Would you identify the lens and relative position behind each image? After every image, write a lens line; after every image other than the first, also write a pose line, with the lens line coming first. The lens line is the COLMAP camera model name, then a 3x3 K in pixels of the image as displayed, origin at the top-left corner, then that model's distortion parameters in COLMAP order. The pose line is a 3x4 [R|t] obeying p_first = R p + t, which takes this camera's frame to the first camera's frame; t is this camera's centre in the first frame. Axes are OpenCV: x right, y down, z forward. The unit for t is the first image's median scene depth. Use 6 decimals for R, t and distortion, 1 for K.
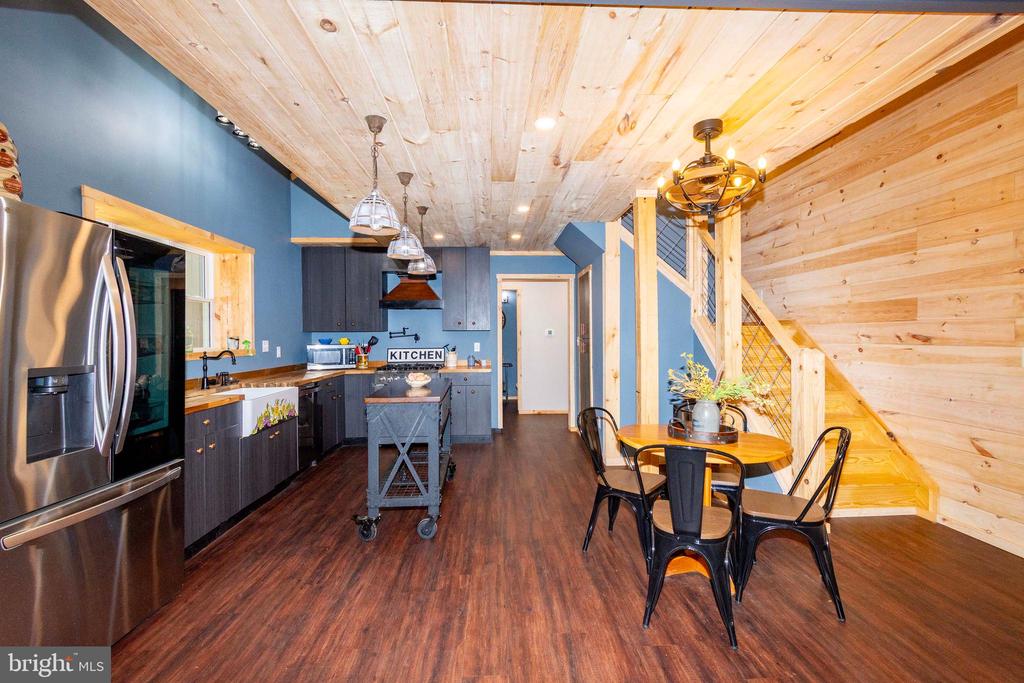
lens RADIAL K [[452.6, 0, 513.7], [0, 452.6, 337.2], [0, 0, 1]] dist [0.006486, -0.002331]
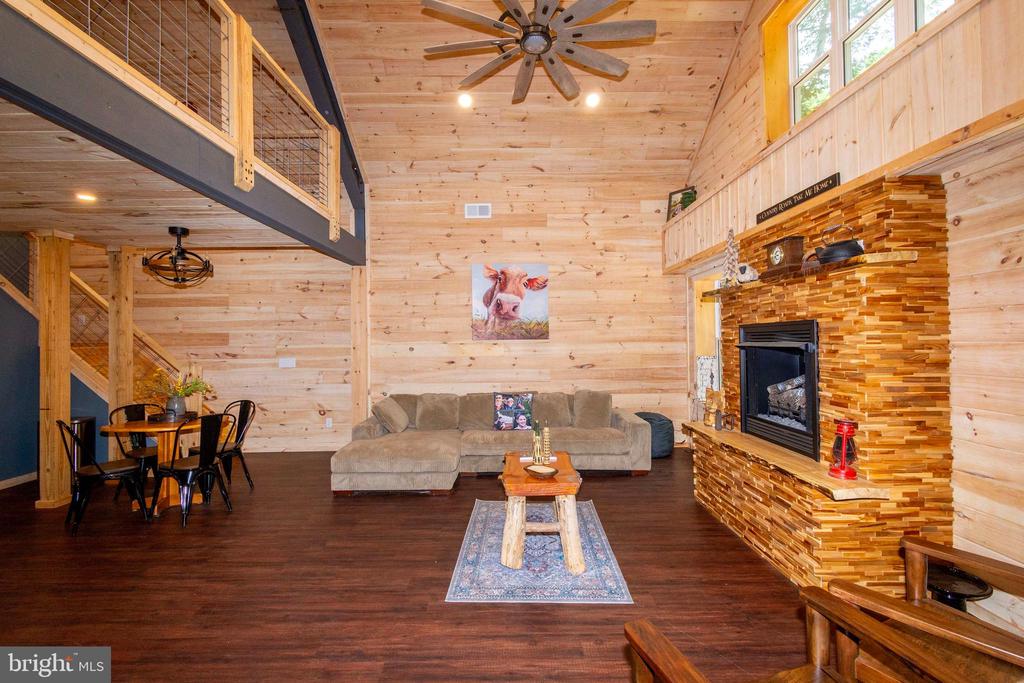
lens RADIAL K [[452.6, 0, 513.5], [0, 452.6, 336.2], [0, 0, 1]] dist [0.006486, -0.002331]
pose [[0.039963, 0.020265, 0.998996, -0.855362], [0.013154, 0.999697, -0.020806, -0.020382], [-0.999115, 0.013972, 0.039685, -0.200119]]
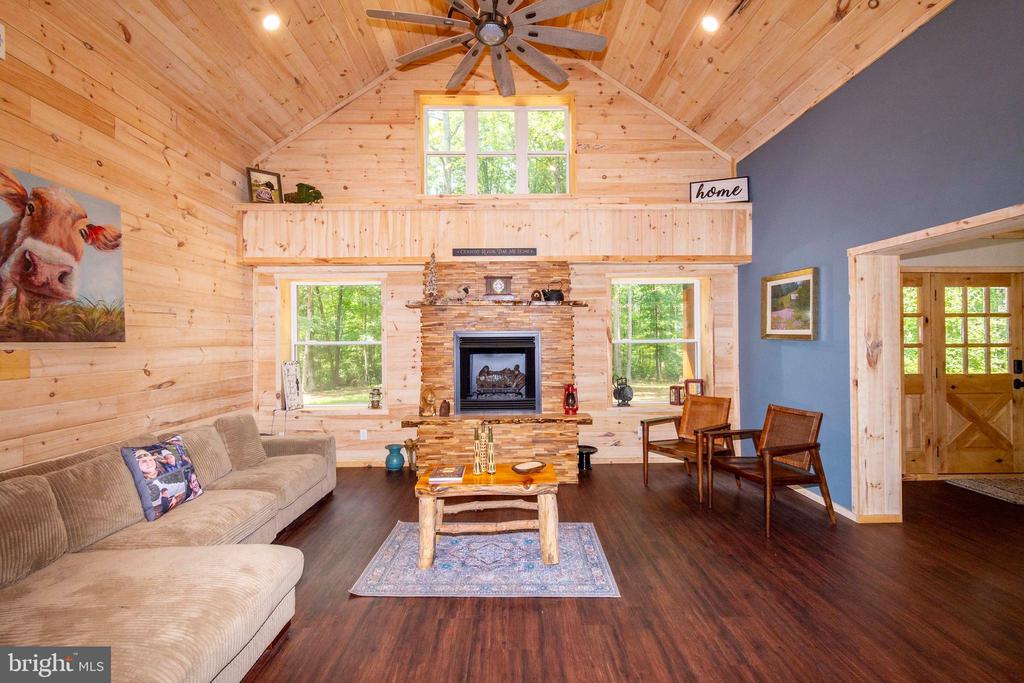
lens RADIAL K [[452.6, 0, 513.7], [0, 452.6, 335.8], [0, 0, 1]] dist [0.006486, -0.002331]
pose [[-0.999493, 0.016767, 0.027082, 0.037395], [0.016537, 0.999825, -0.008697, -0.033745], [-0.027223, -0.008245, -0.999595, 0.705201]]
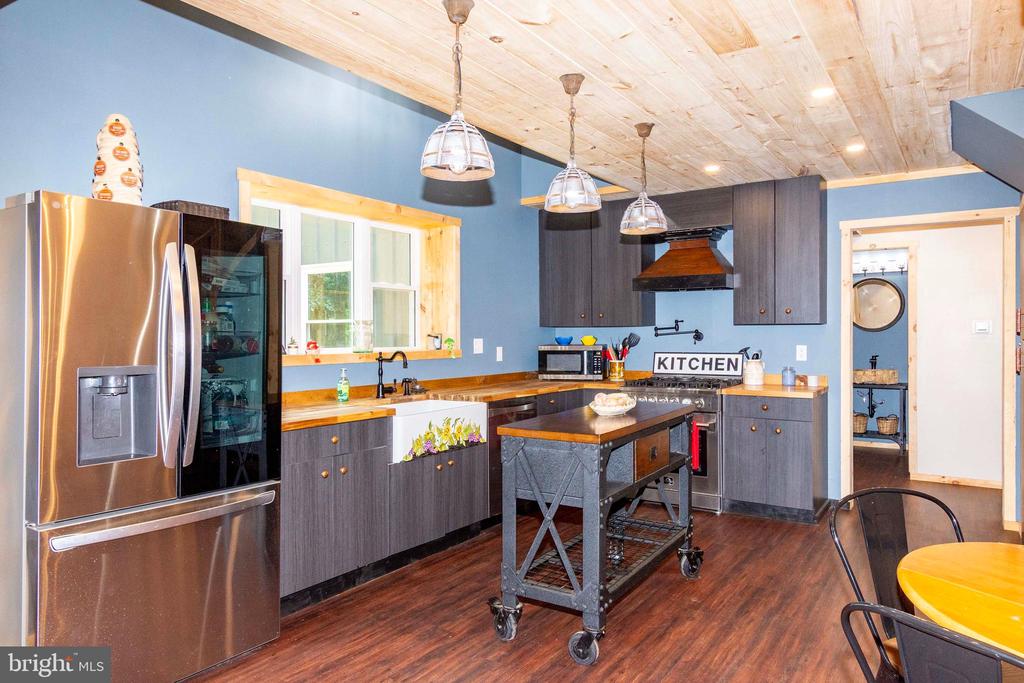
lens RADIAL K [[672.3, 0, 514.5], [0, 672.3, 338.9], [0, 0, 1]] dist [0.002723, -0.001156]
pose [[0.804215, 0.008700, -0.594275, 0.242740], [-0.004117, 0.999950, 0.009067, -0.003813], [0.594325, -0.004846, 0.804211, 0.189307]]
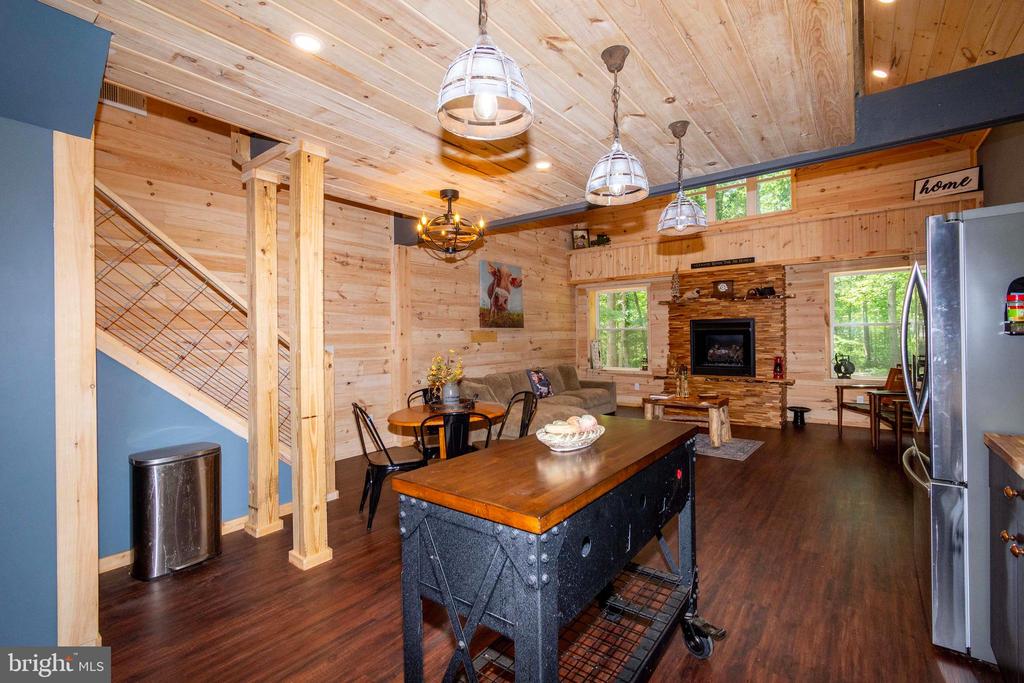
lens RADIAL K [[452.6, 0, 514.3], [0, 452.6, 336.3], [0, 0, 1]] dist [0.006486, -0.002331]
pose [[-0.761218, 0.017467, 0.648260, -0.487295], [0.021727, 0.999763, -0.001426, -0.000003], [-0.648132, 0.012999, -0.761417, 1.455191]]
